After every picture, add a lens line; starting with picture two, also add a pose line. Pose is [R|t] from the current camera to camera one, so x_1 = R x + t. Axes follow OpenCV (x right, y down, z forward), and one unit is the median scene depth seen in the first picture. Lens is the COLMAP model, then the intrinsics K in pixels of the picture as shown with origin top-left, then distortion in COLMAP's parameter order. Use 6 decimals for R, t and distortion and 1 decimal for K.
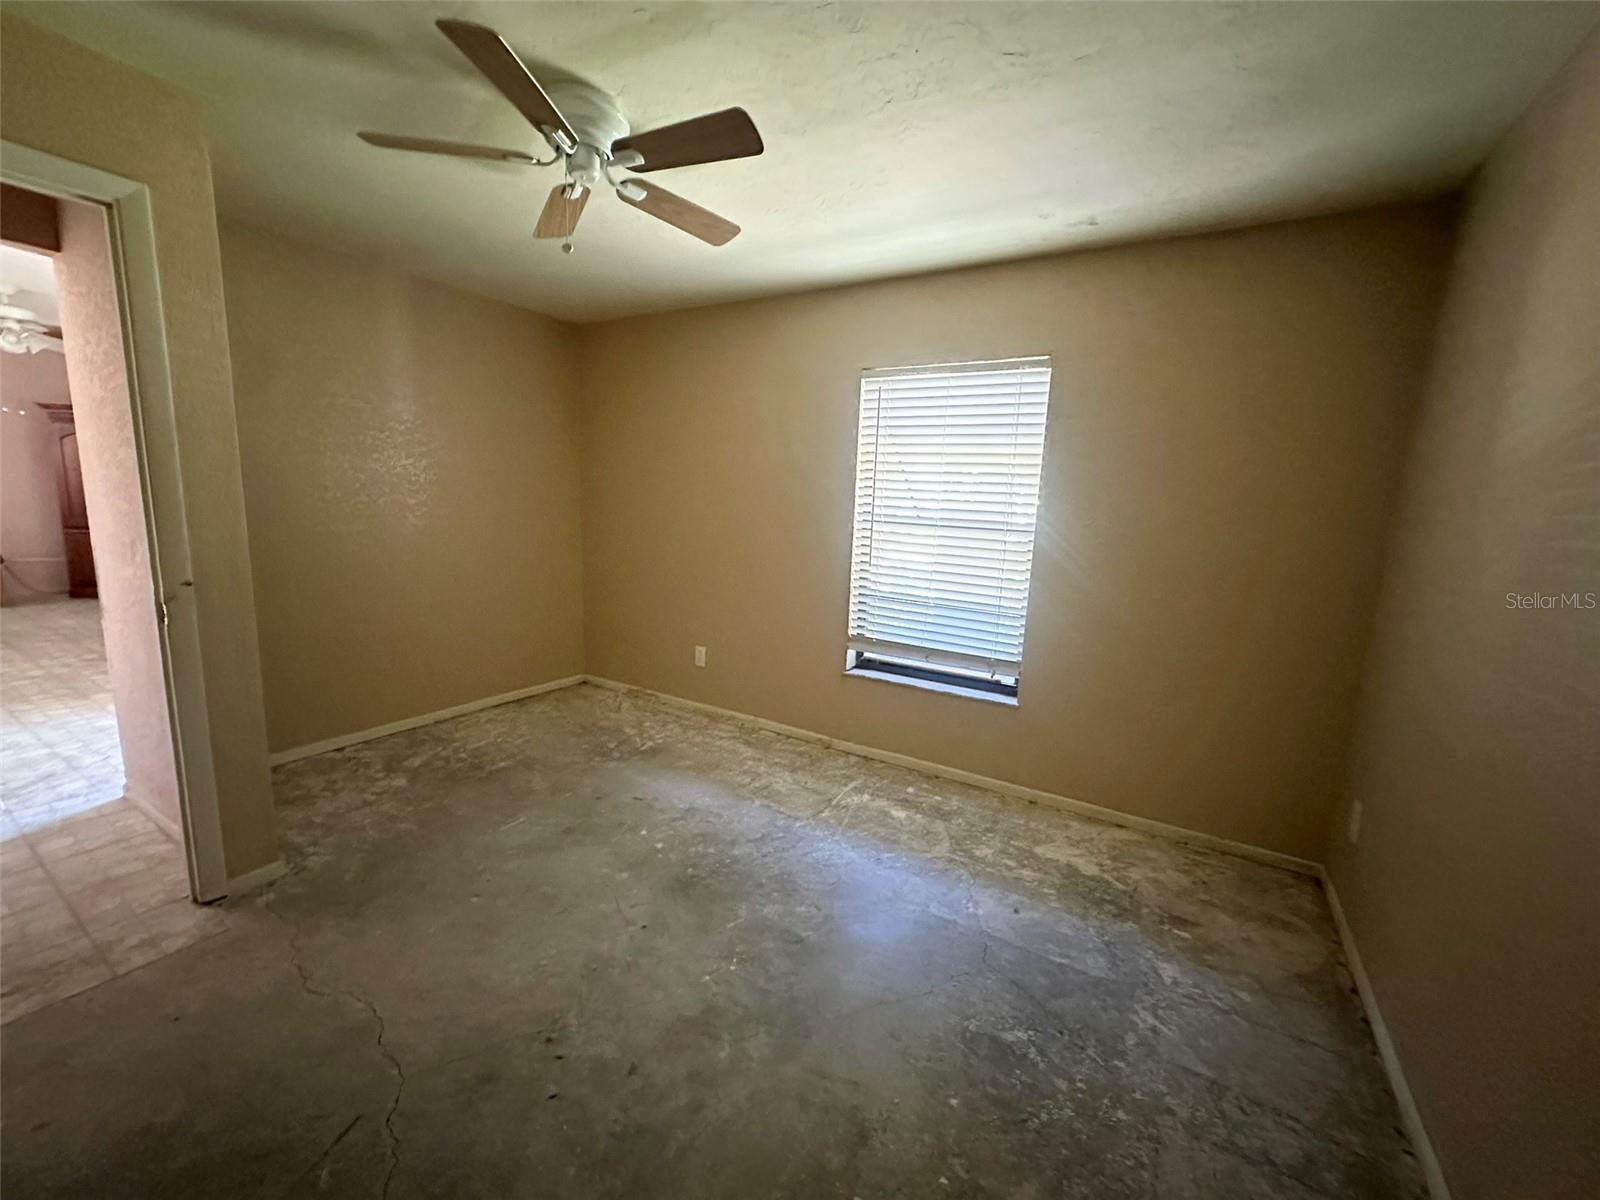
lens RADIAL K [[638.4, 0, 801.4], [0, 638.4, 598.4], [0, 0, 1]] dist [-0.001862, 0.000468]
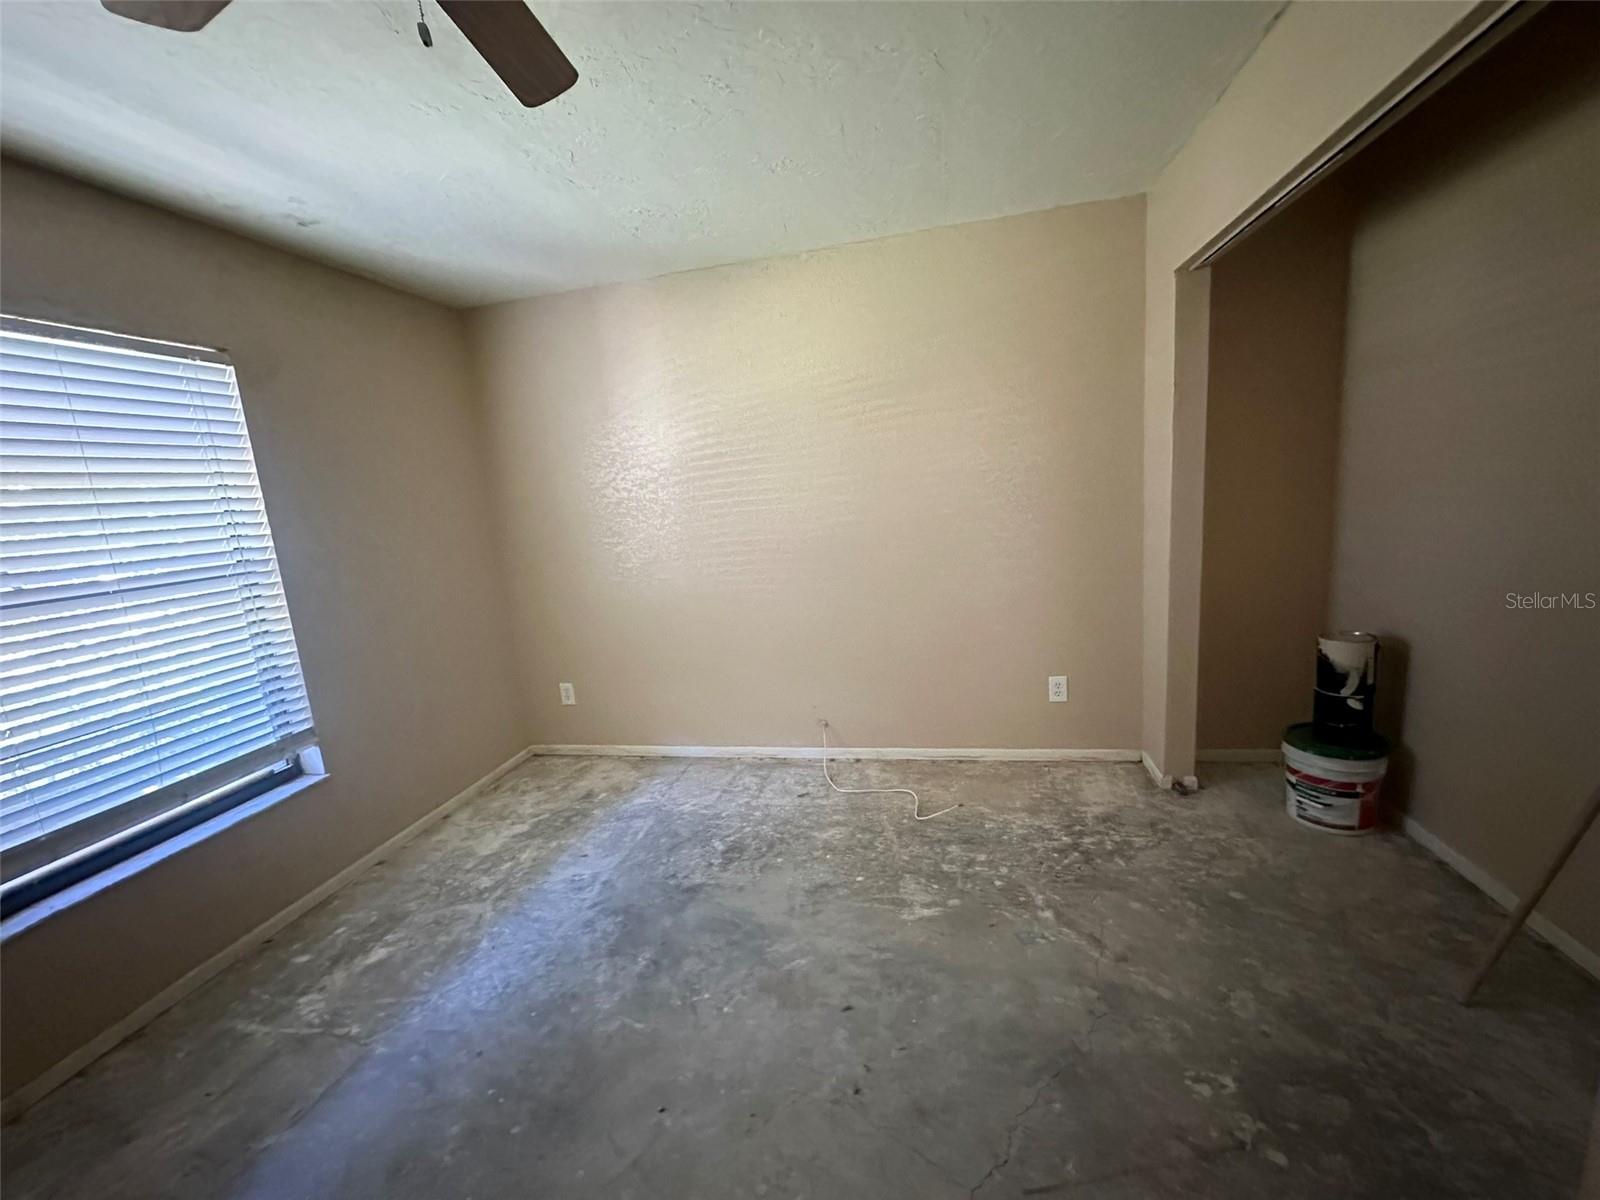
lens RADIAL K [[638.4, 0, 801.1], [0, 638.4, 599.7], [0, 0, 1]] dist [-0.001862, 0.000468]
pose [[-0.328851, -0.183529, 0.926377, -0.703752], [0.218485, 0.939537, 0.263695, -0.156994], [-0.918761, 0.289116, -0.268869, 0.714424]]
